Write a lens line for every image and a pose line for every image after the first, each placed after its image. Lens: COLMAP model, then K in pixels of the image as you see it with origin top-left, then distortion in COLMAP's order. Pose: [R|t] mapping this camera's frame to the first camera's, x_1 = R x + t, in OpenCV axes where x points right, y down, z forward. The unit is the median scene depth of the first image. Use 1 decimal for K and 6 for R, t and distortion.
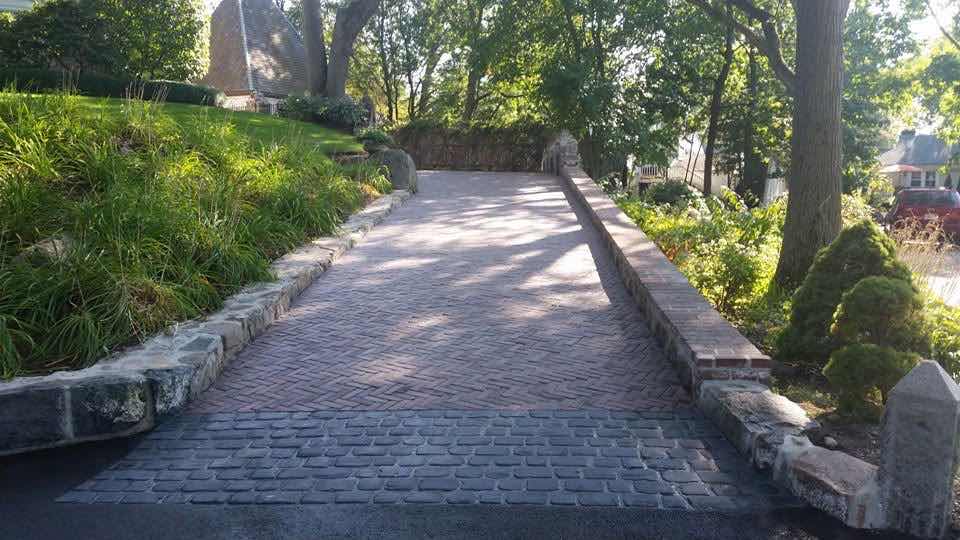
lens RADIAL K [[779.1, 0, 486.0], [0, 779.1, 270.3], [0, 0, 1]] dist [0.074218, -0.089369]
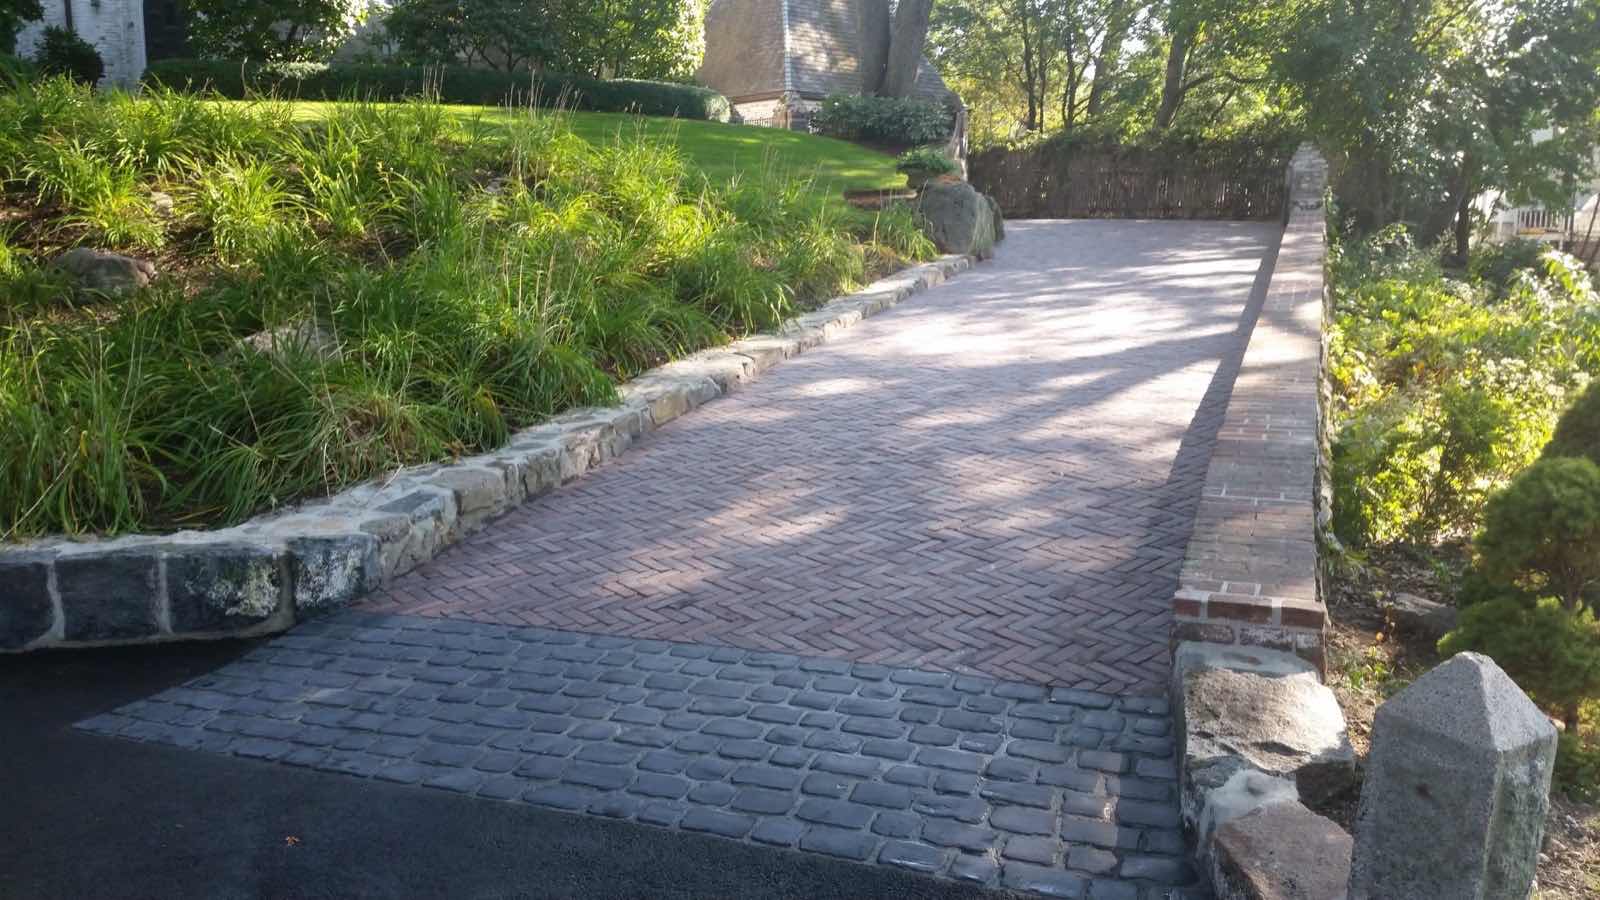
lens RADIAL K [[1298.5, 0, 800.0], [0, 1298.5, 447.1], [0, 0, 1]] dist [0.074218, -0.089369]
pose [[0.949187, 0.053756, -0.310089, 0.248194], [-0.039193, 0.997825, 0.053007, -0.017959], [0.312264, -0.038161, 0.949229, 0.094953]]
